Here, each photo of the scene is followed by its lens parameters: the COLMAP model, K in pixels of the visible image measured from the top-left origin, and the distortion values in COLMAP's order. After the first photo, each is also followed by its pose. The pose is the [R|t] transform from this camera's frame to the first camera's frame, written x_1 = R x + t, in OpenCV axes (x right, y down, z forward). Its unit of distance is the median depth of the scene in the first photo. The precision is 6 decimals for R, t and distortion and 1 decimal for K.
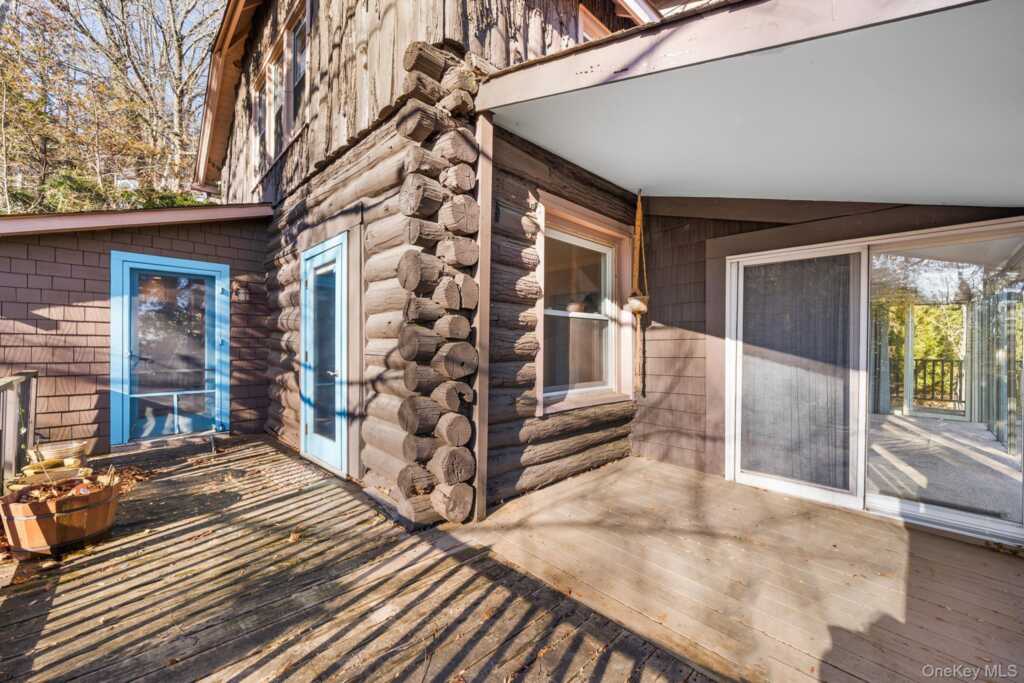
lens RADIAL K [[410.3, 0, 510.4], [0, 410.3, 340.1], [0, 0, 1]] dist [-0.003023, 0.000060]
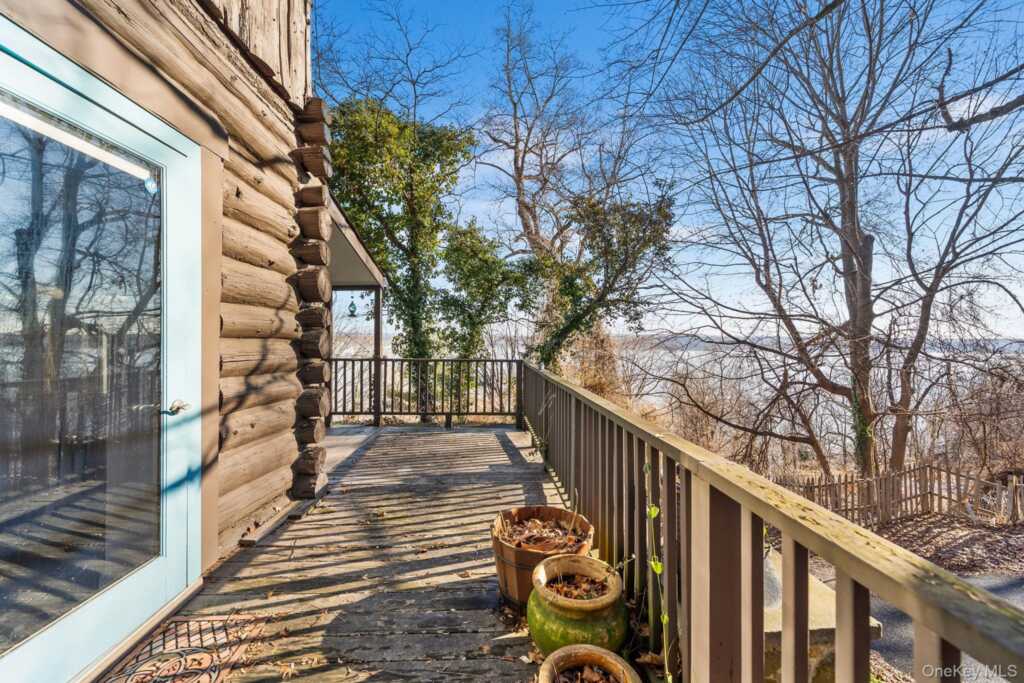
lens RADIAL K [[410.3, 0, 511.0], [0, 410.3, 338.9], [0, 0, 1]] dist [-0.003023, 0.000060]
pose [[-0.742772, -0.006558, 0.669513, -1.377251], [-0.009968, 0.999950, -0.001264, -0.007196], [-0.669471, -0.007612, -0.742799, 1.430839]]
